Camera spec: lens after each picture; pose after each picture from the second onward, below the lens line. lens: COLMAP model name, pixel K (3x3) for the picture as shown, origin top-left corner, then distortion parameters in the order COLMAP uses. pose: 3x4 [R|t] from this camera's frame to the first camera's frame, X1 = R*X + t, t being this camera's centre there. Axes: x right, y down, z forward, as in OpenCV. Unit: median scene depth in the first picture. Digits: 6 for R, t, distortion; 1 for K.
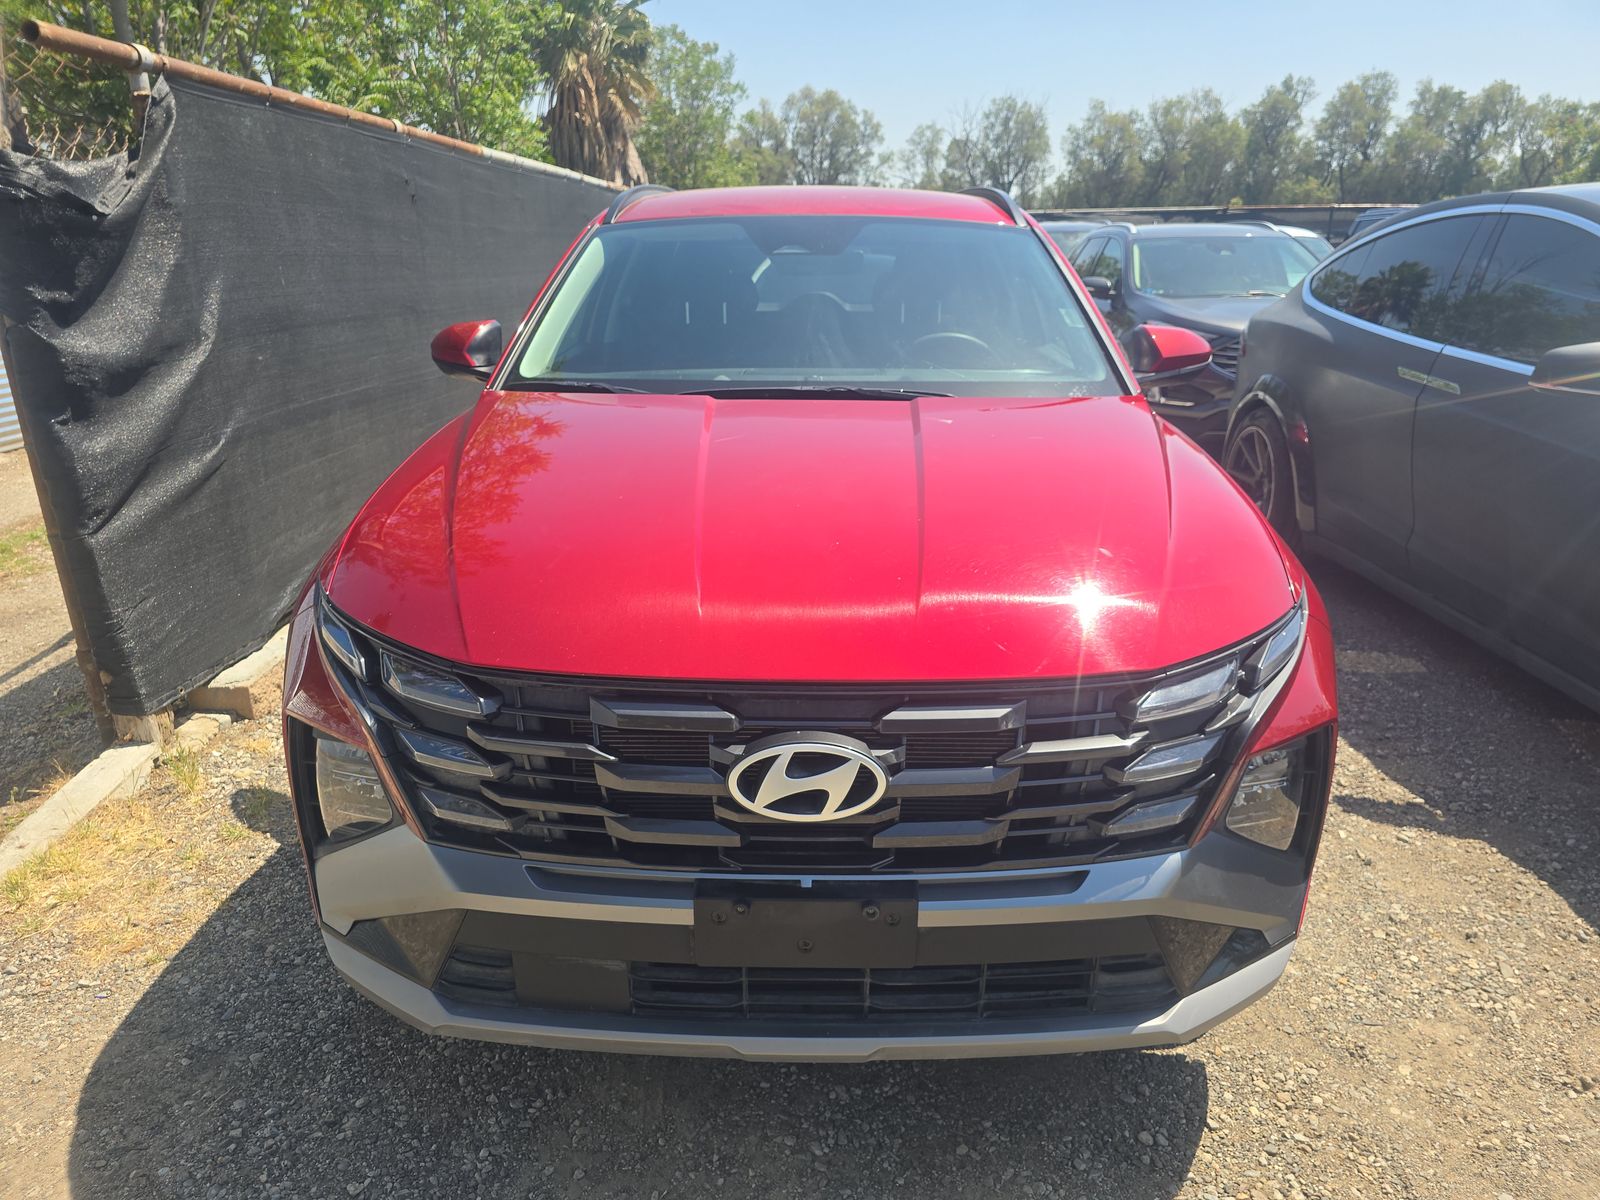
lens RADIAL K [[1104.6, 0, 808.6], [0, 1104.6, 603.0], [0, 0, 1]] dist [0.054344, -0.055656]
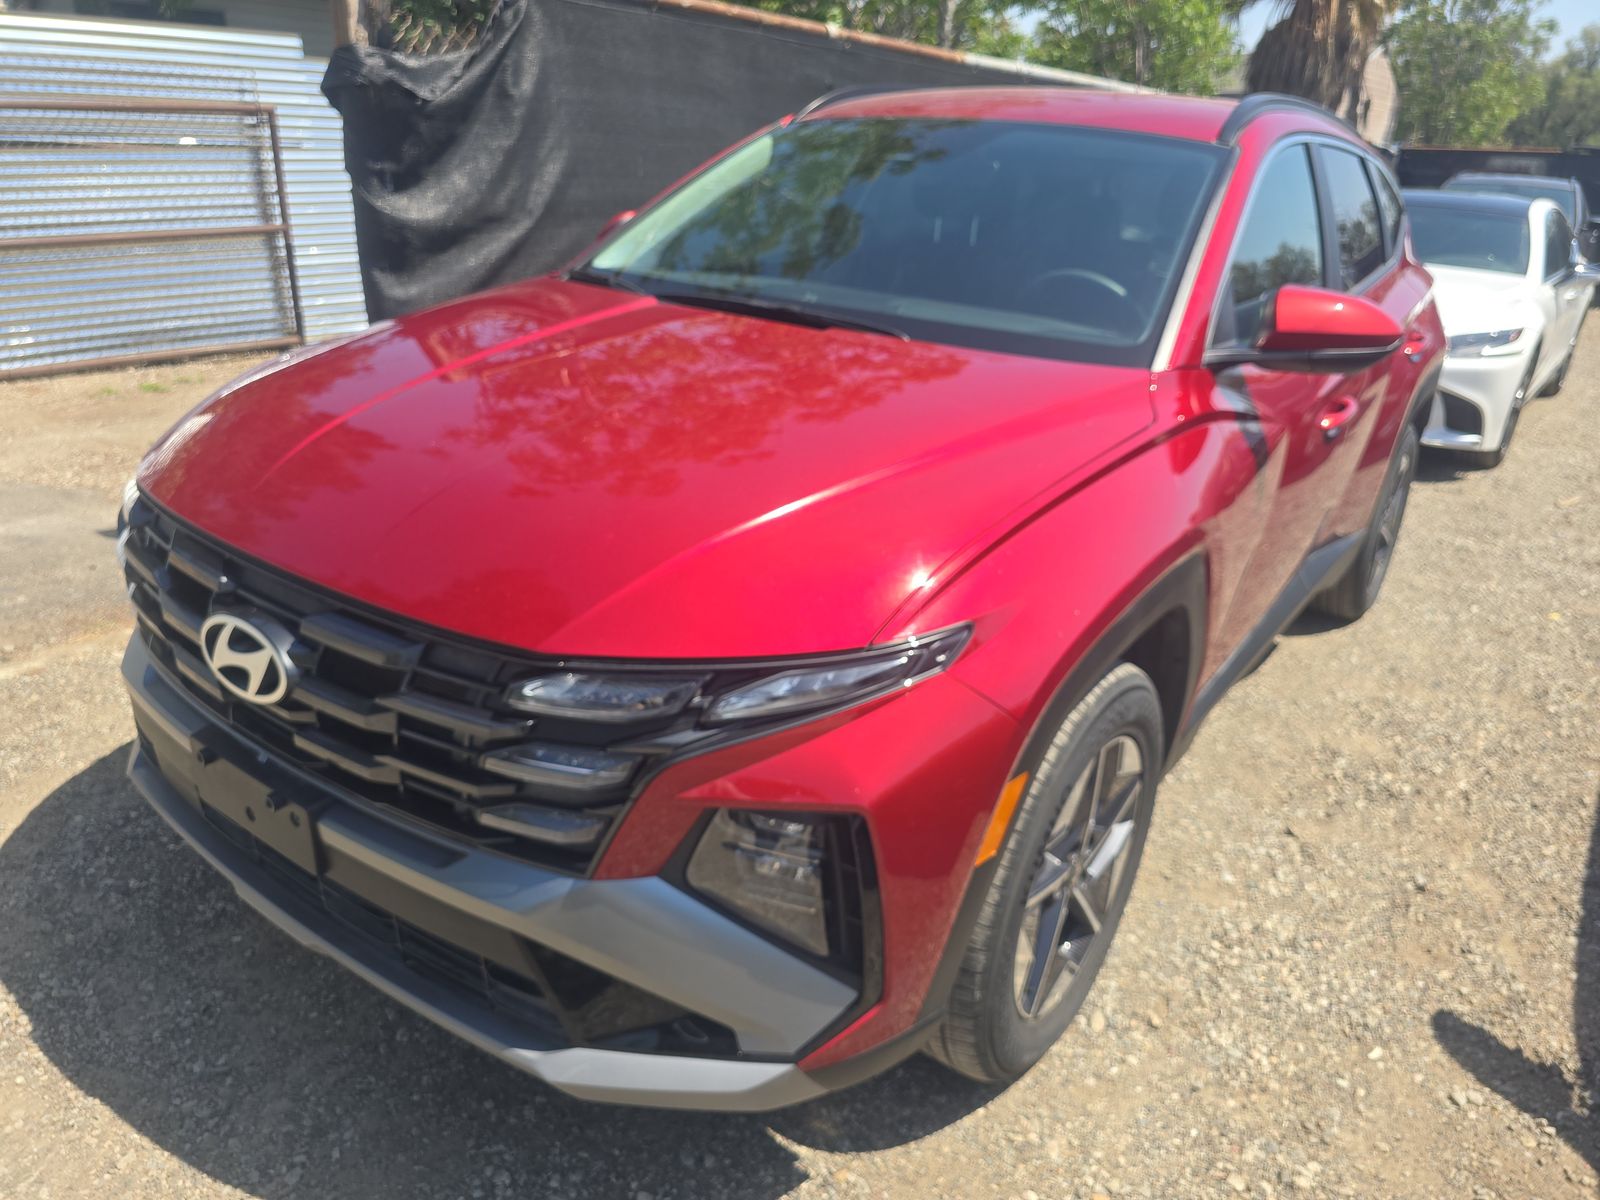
lens RADIAL K [[1104.6, 0, 808.6], [0, 1104.6, 603.0], [0, 0, 1]] dist [0.054344, -0.055656]
pose [[0.805489, 0.261379, -0.531854, 0.491188], [-0.229768, 0.965019, 0.126275, -0.069590], [0.546255, 0.020489, 0.837369, 0.223085]]
